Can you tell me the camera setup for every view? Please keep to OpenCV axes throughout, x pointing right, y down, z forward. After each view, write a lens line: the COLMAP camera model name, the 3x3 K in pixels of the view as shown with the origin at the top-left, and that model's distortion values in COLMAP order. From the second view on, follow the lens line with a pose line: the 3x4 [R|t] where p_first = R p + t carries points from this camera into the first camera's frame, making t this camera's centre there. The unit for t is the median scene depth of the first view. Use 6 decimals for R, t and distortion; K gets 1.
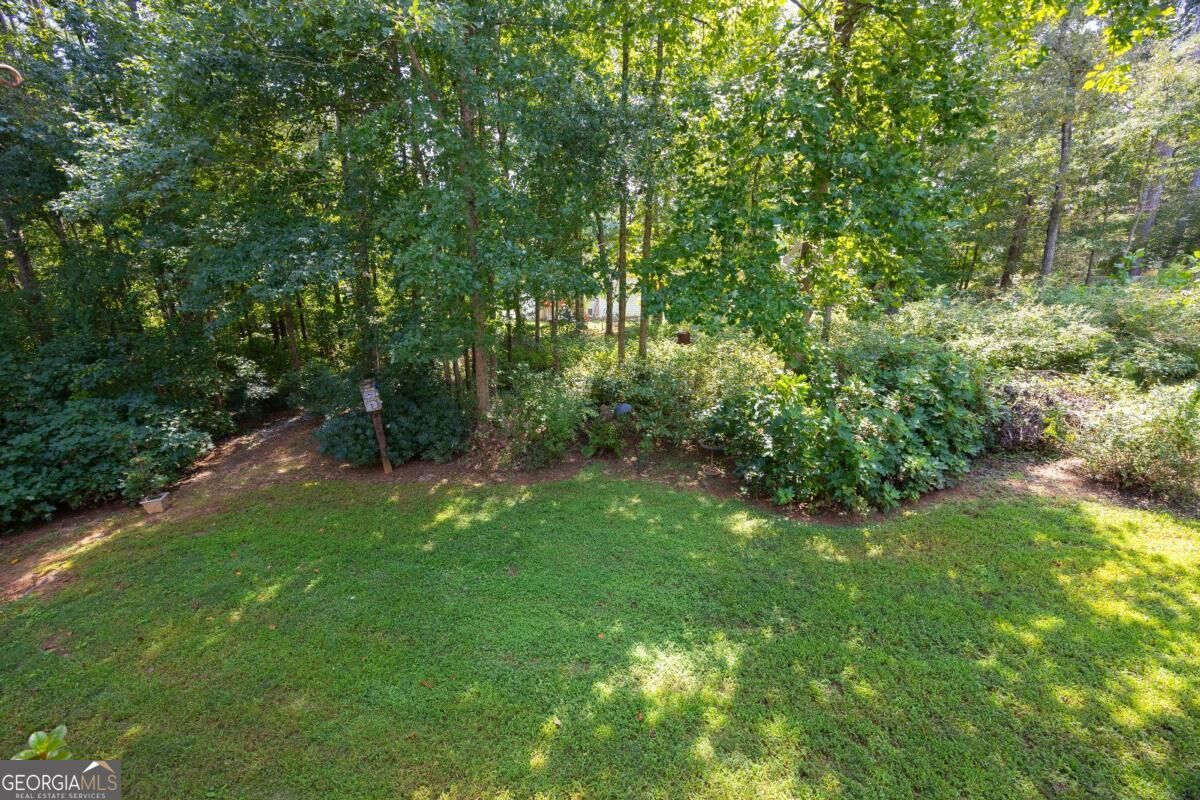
lens RADIAL K [[484.7, 0, 600.0], [0, 484.7, 400.0], [0, 0, 1]] dist [-0.000451, -0.000024]
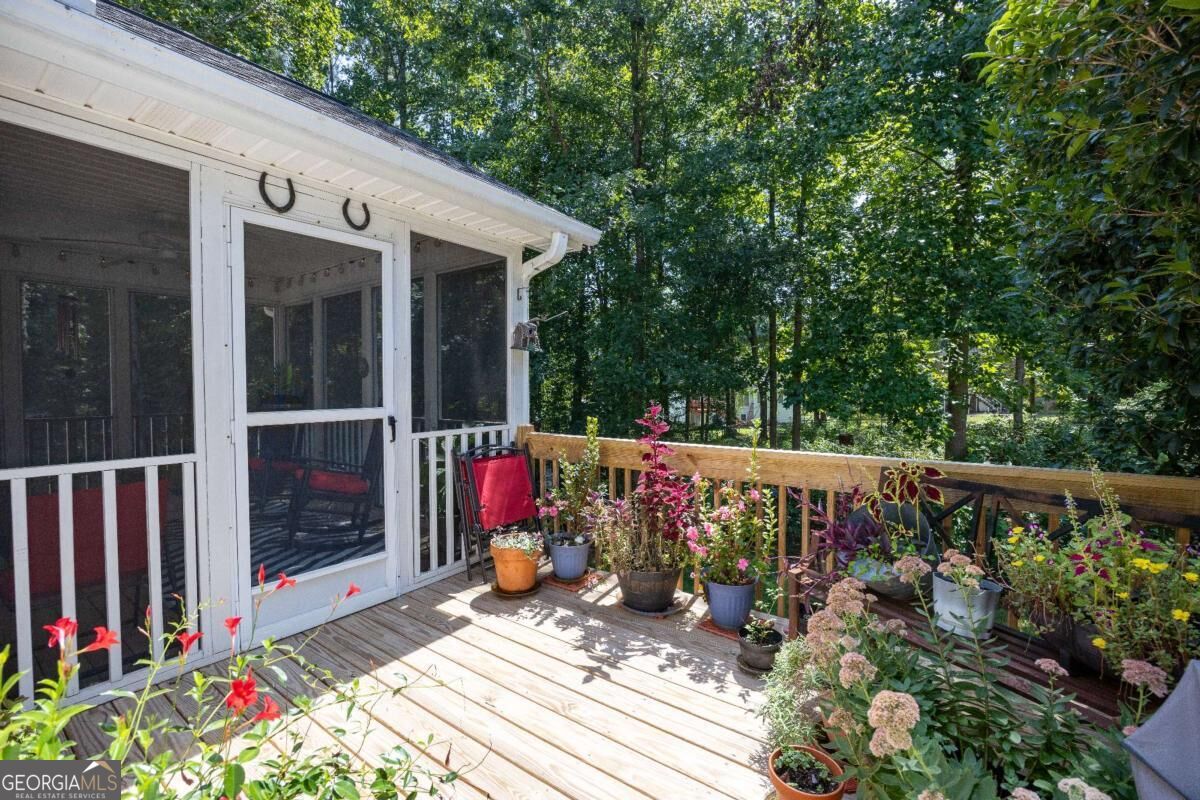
lens RADIAL K [[548.3, 0, 602.8], [0, 548.3, 381.0], [0, 0, 1]] dist [-0.013686, -0.000015]
pose [[0.963491, -0.013711, -0.267391, 0.012439], [-0.052714, 0.969426, -0.239655, 0.076411], [0.262501, 0.245000, 0.933310, -0.259692]]
